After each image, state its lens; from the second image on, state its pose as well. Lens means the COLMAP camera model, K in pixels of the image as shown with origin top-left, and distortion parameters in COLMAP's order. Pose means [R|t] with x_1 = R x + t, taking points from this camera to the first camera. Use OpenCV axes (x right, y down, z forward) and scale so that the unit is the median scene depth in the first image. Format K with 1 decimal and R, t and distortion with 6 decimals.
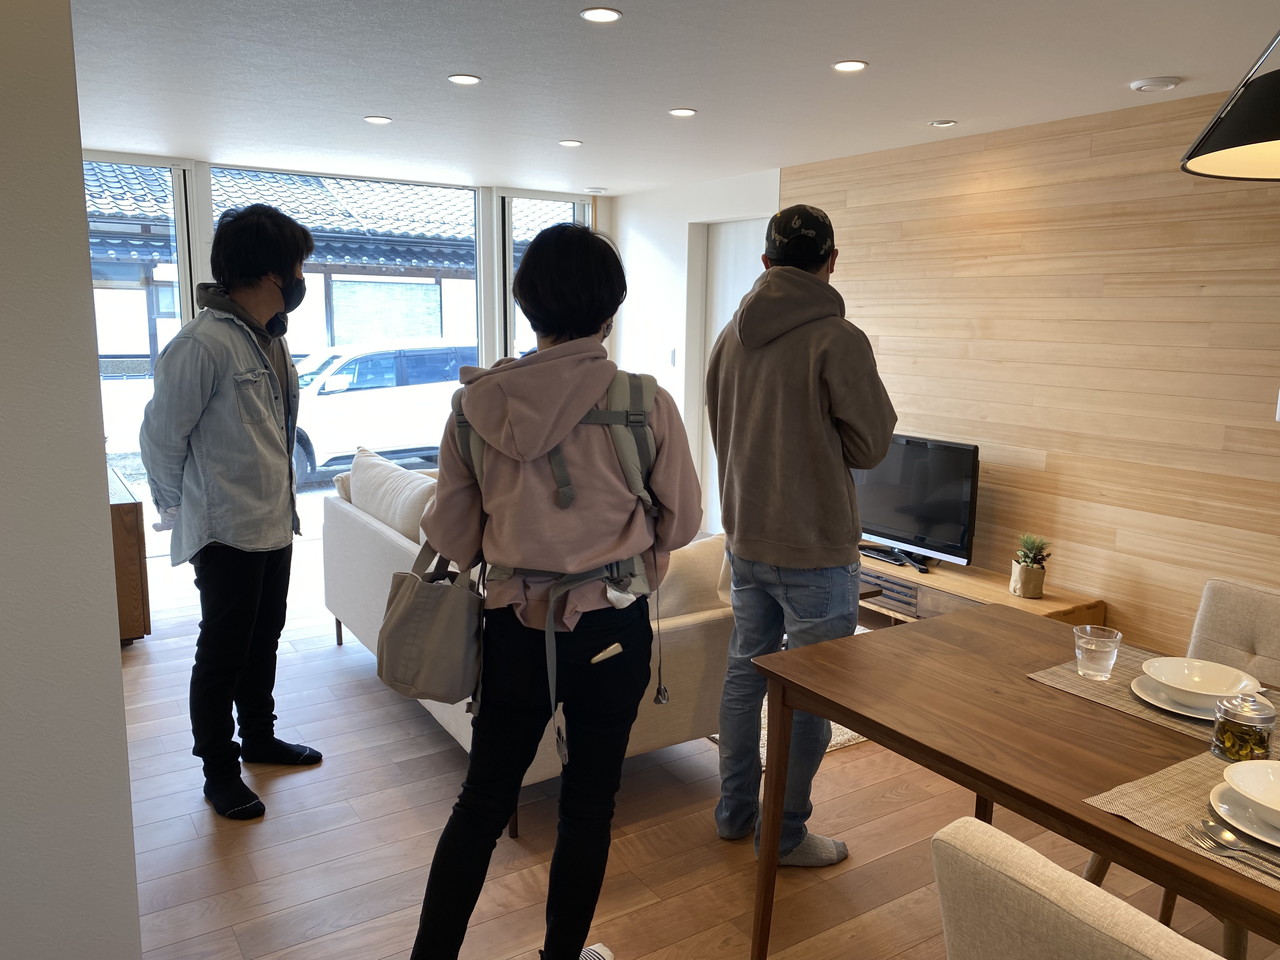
lens RADIAL K [[969.3, 0, 652.4], [0, 969.3, 472.7], [0, 0, 1]] dist [0.007776, -0.001147]
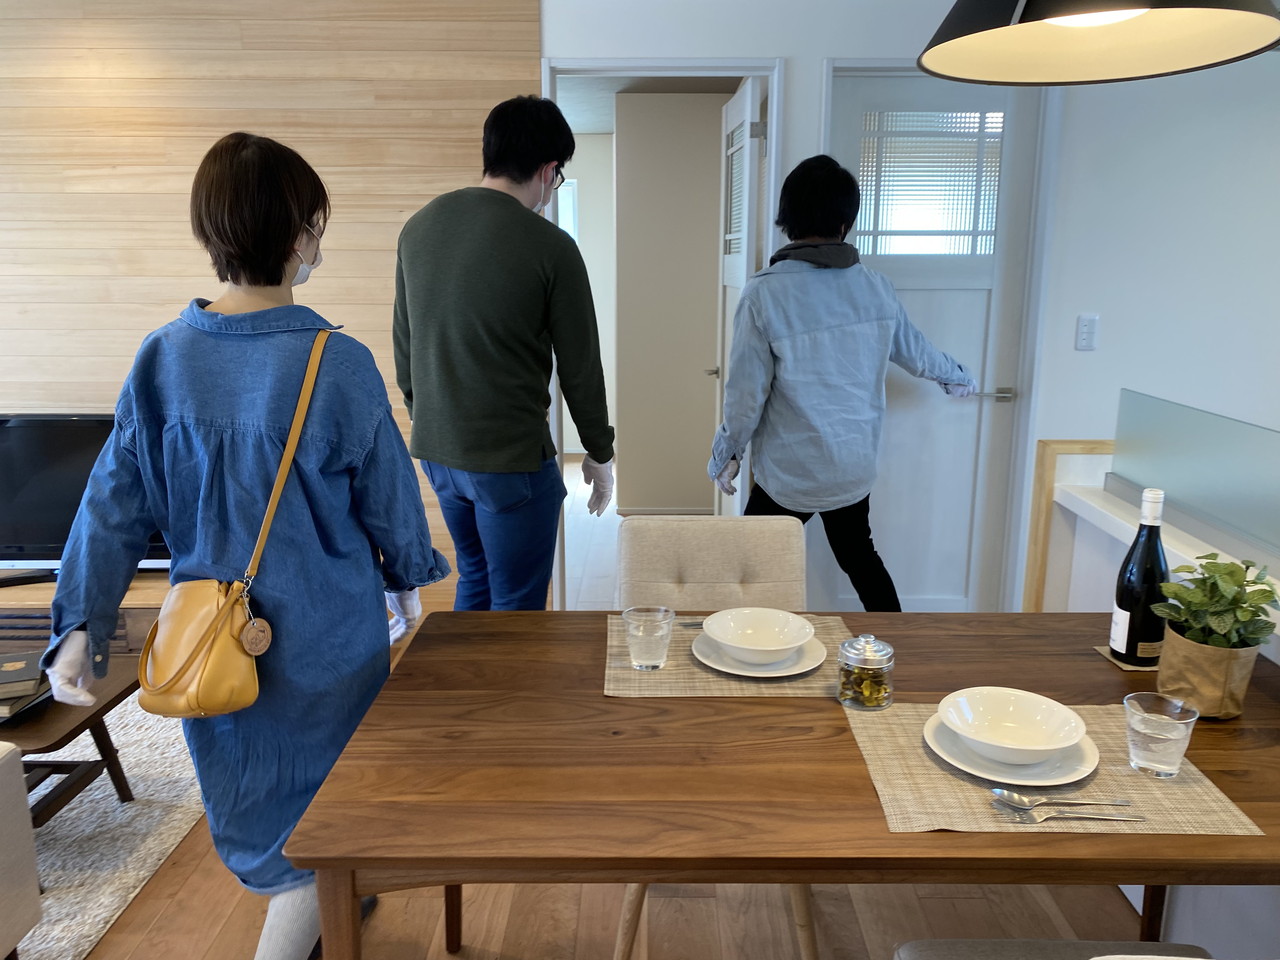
lens RADIAL K [[969.3, 0, 652.4], [0, 969.3, 472.7], [0, 0, 1]] dist [0.007776, -0.001147]
pose [[0.552003, -0.192059, 0.811422, -0.098284], [0.141208, 0.980589, 0.136038, -0.034824], [-0.821798, 0.039486, 0.568408, 0.257324]]
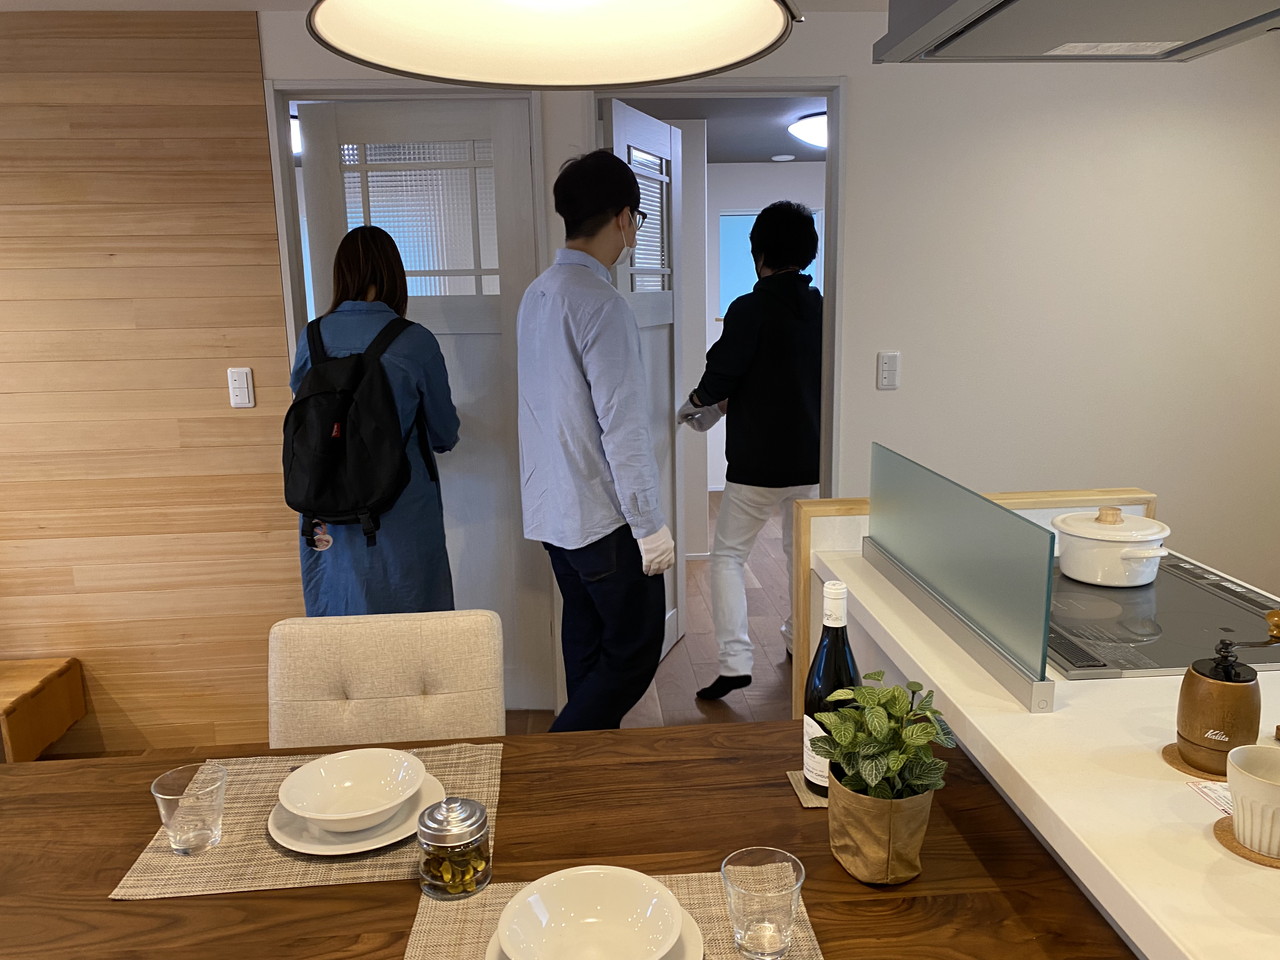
lens RADIAL K [[977.3, 0, 640.0], [0, 977.3, 480.0], [0, 0, 1]] dist [0.014029, 0.001454]
pose [[0.488722, -0.192817, 0.850866, 0.040207], [0.169844, 0.977640, 0.123990, -0.030882], [-0.855747, 0.083918, 0.510543, 0.196315]]
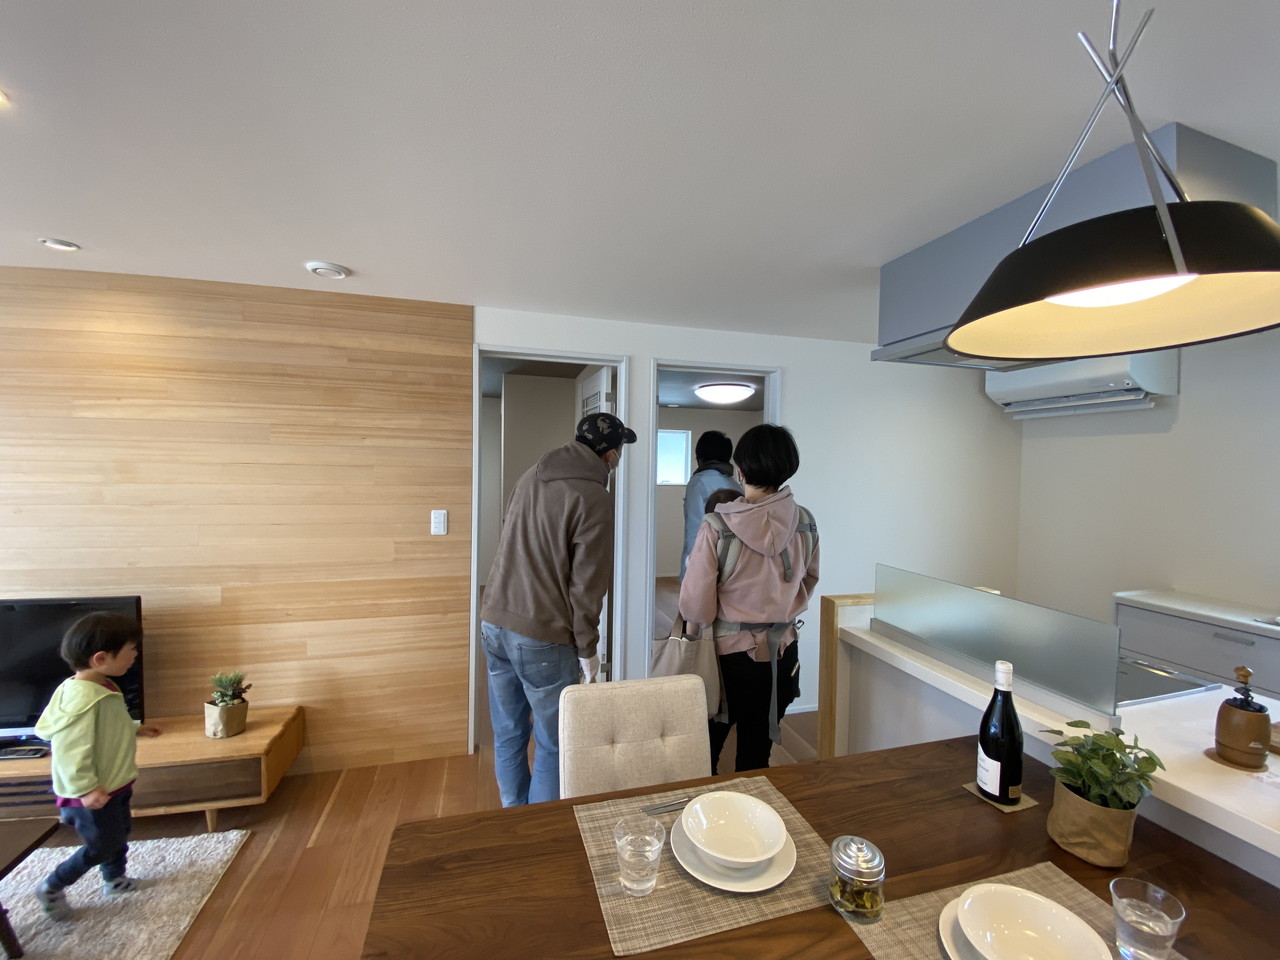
lens RADIAL K [[518.5, 0, 640.0], [0, 518.5, 480.0], [0, 0, 1]] dist [0.015430, -0.018968]
pose [[0.312298, -0.031437, 0.949464, 0.016488], [0.141923, 0.989780, -0.013909, -0.068570], [-0.939323, 0.139095, 0.313568, 0.405934]]
